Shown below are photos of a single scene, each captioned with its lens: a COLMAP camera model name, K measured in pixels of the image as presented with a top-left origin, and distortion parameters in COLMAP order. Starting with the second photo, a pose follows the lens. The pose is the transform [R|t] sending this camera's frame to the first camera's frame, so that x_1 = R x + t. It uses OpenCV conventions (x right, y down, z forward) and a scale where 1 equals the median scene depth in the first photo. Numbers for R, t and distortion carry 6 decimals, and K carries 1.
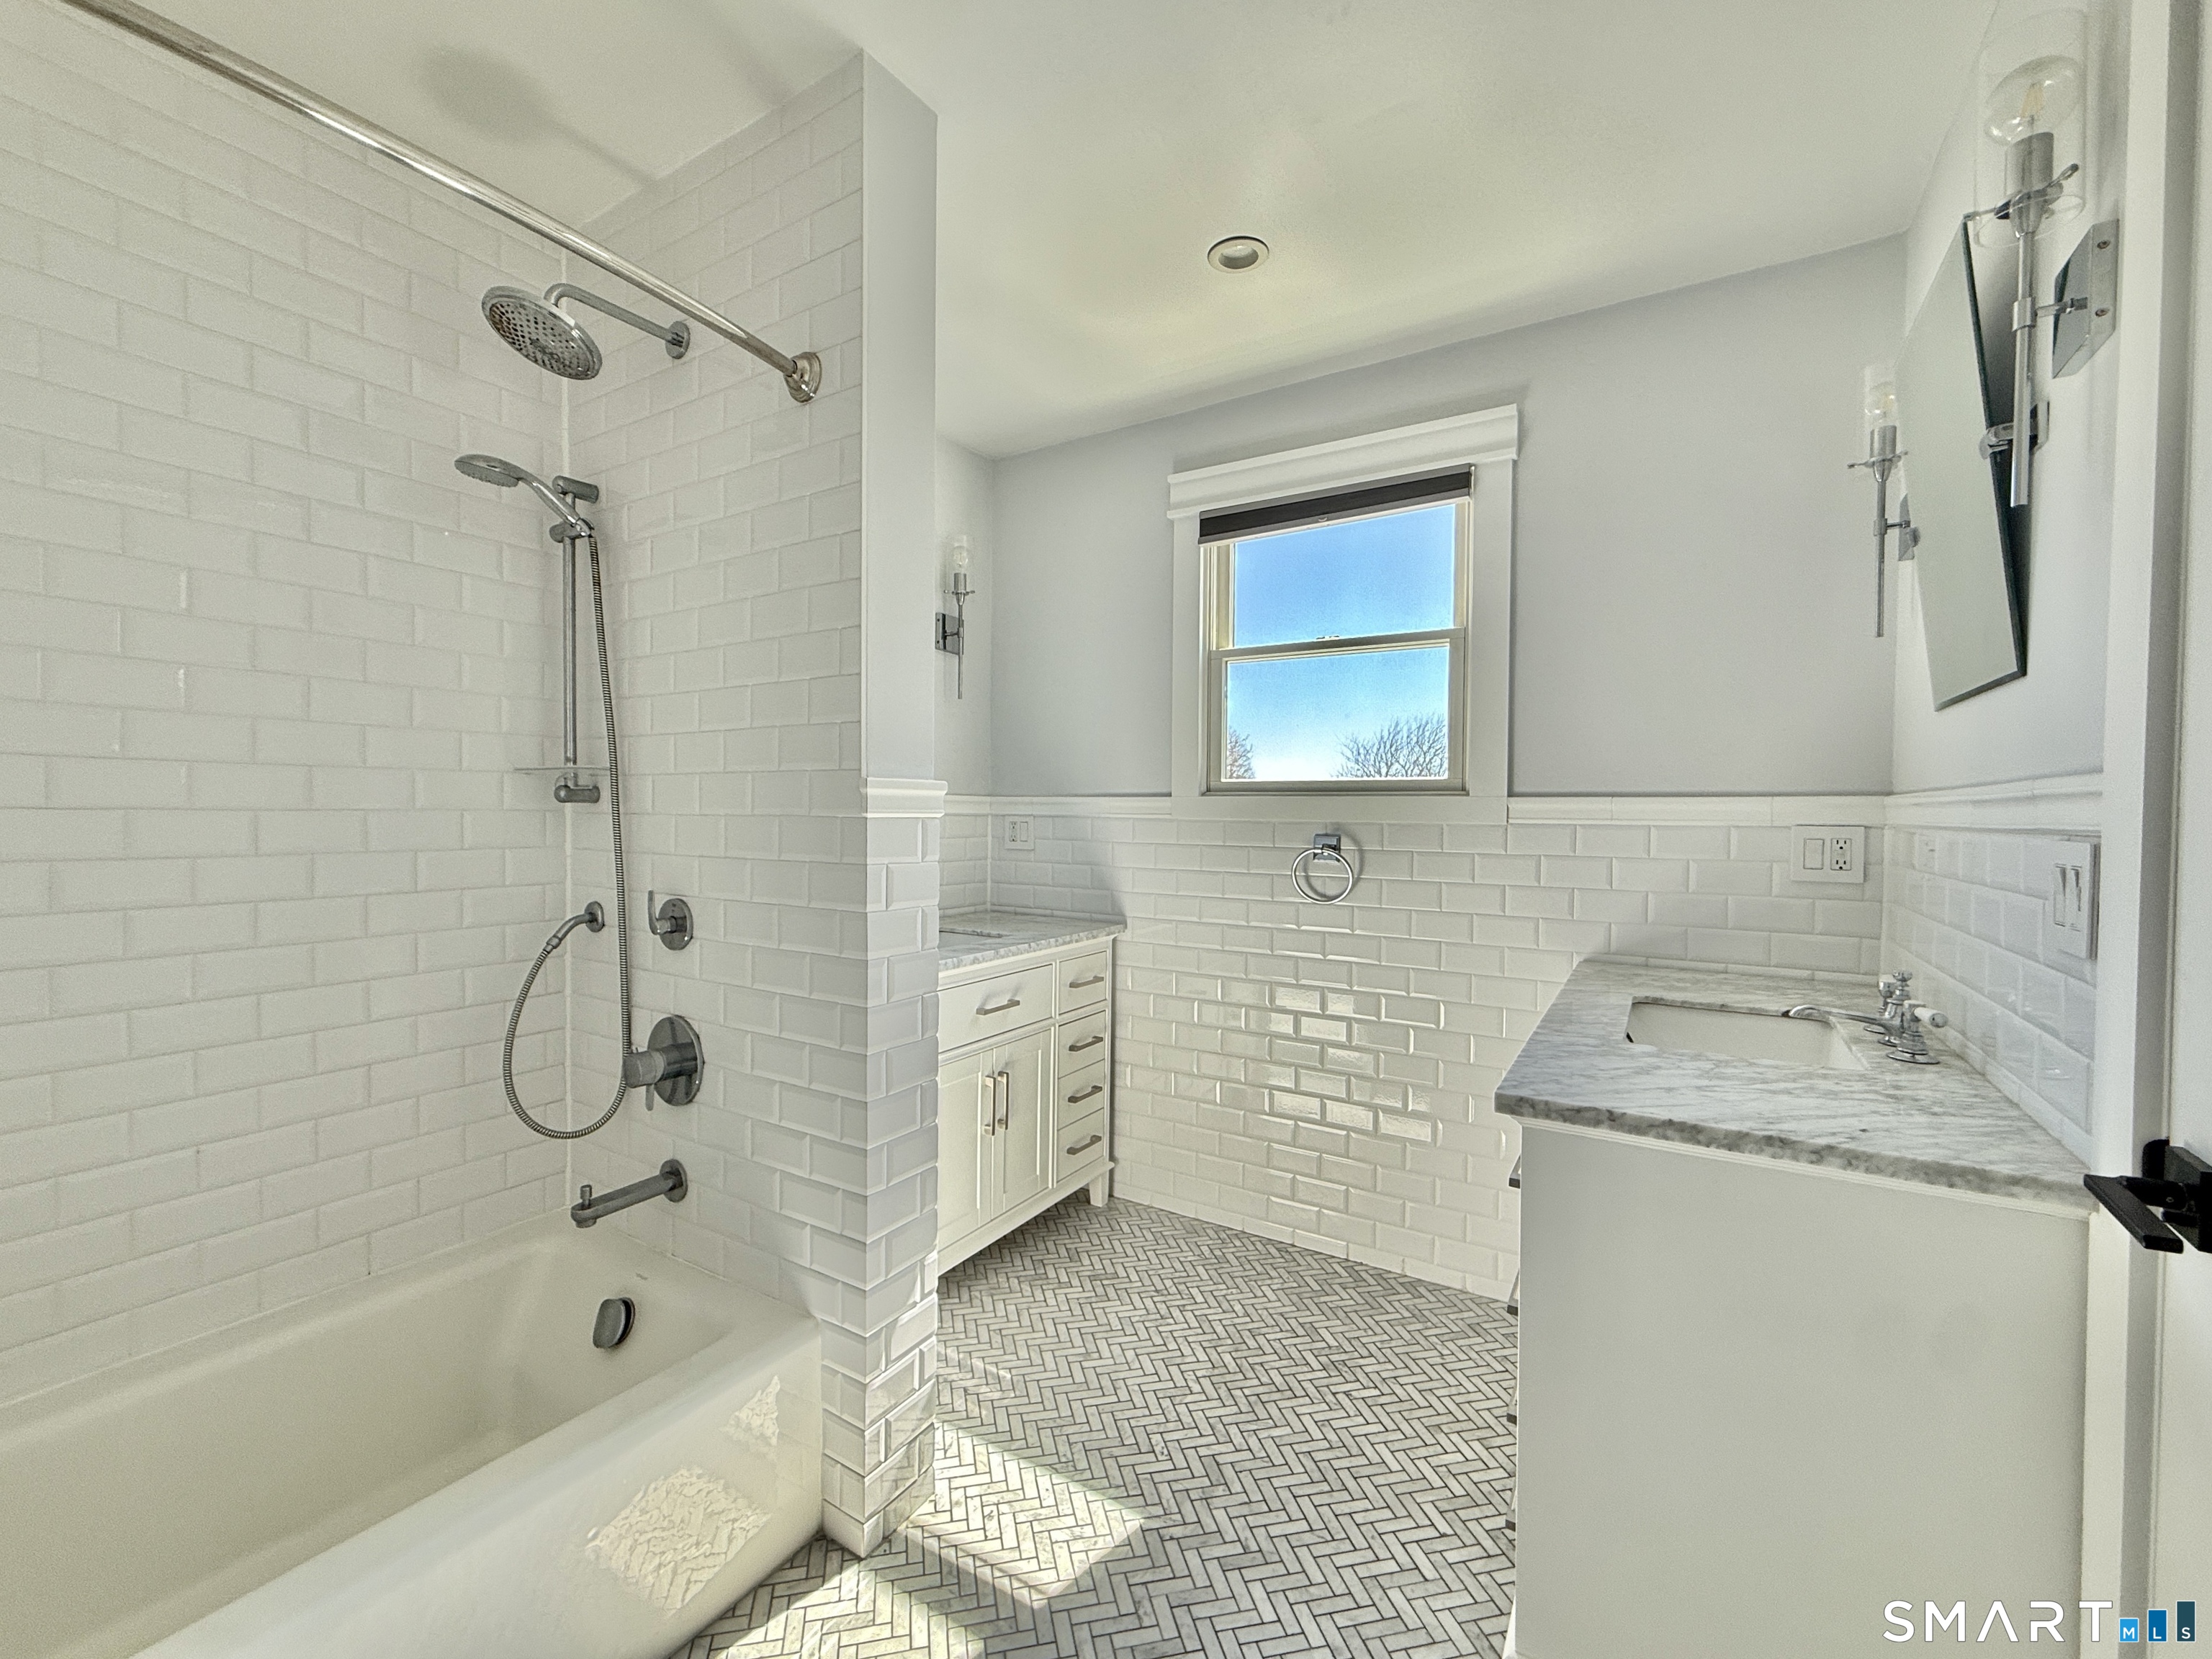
lens RADIAL K [[903.5, 0, 1106.0], [0, 903.5, 829.5], [0, 0, 1]] dist [-0.001659, -0.000050]
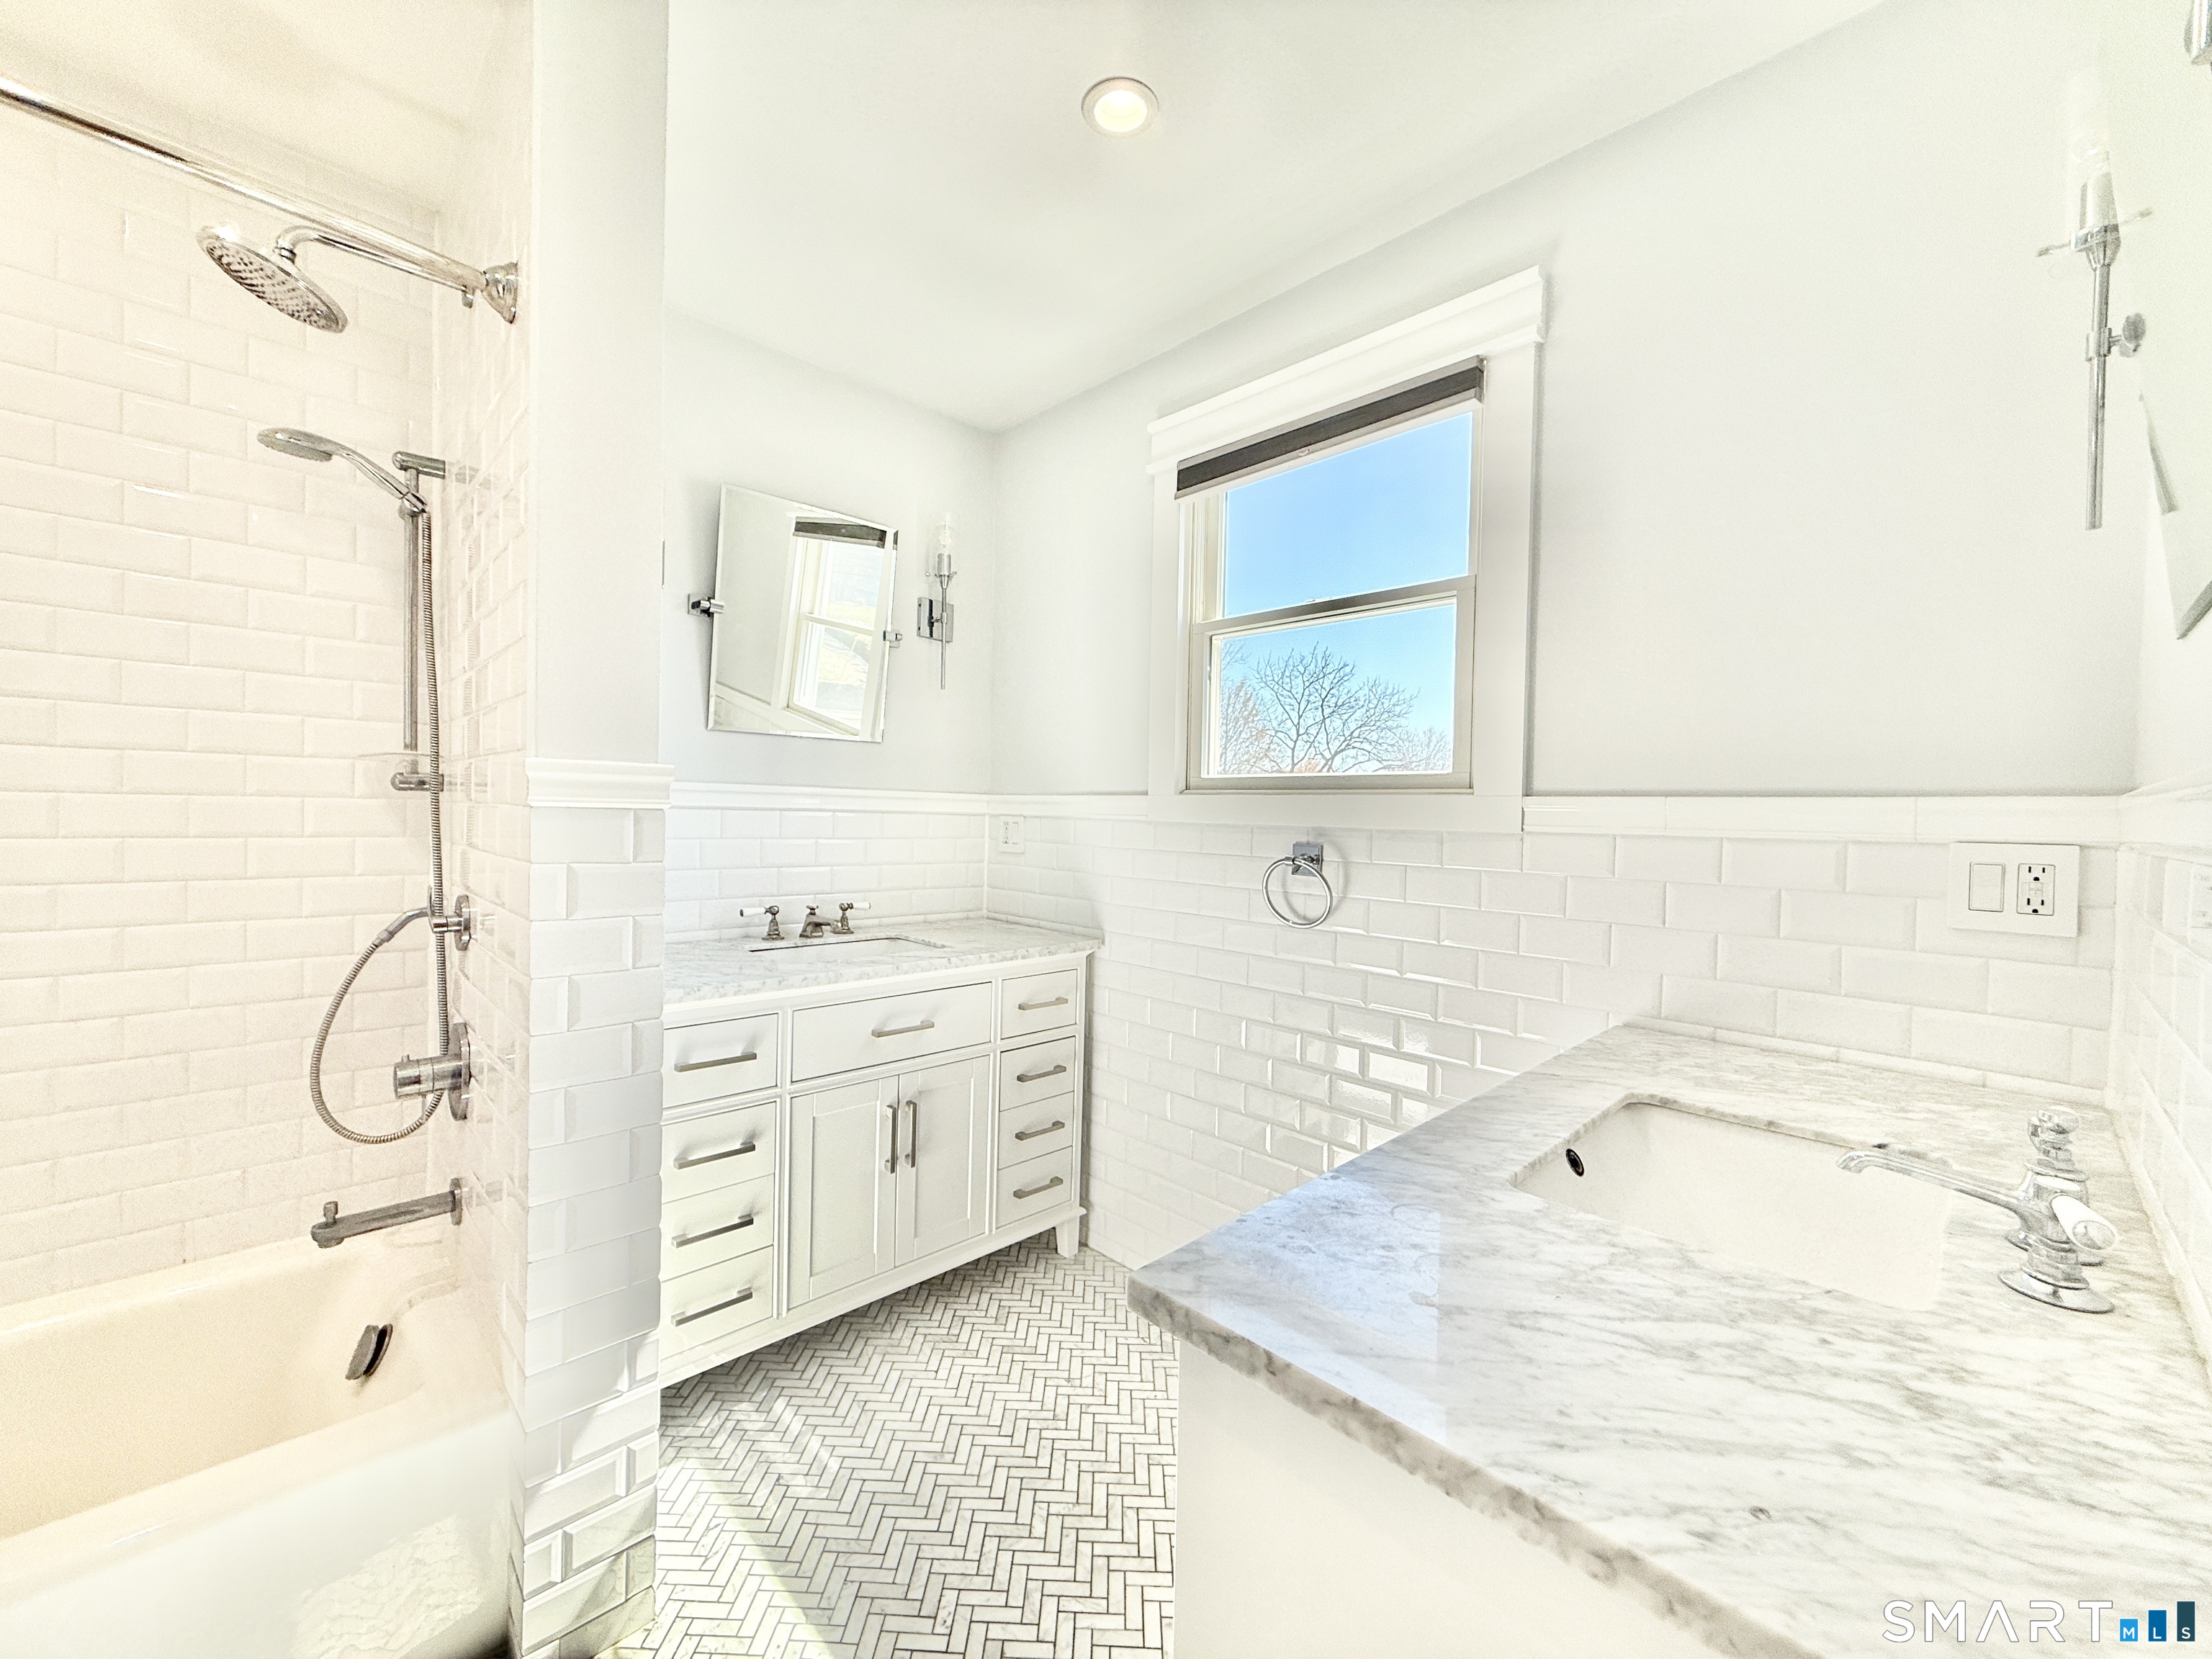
lens RADIAL K [[865.6, 0, 1106.0], [0, 865.6, 829.5], [0, 0, 1]] dist [-0.000159, -0.000121]
pose [[0.971833, 0.017485, -0.235020, 0.271661], [-0.018831, 0.999817, -0.003481, 0.000226], [0.234917, 0.007809, 0.971984, 0.219844]]
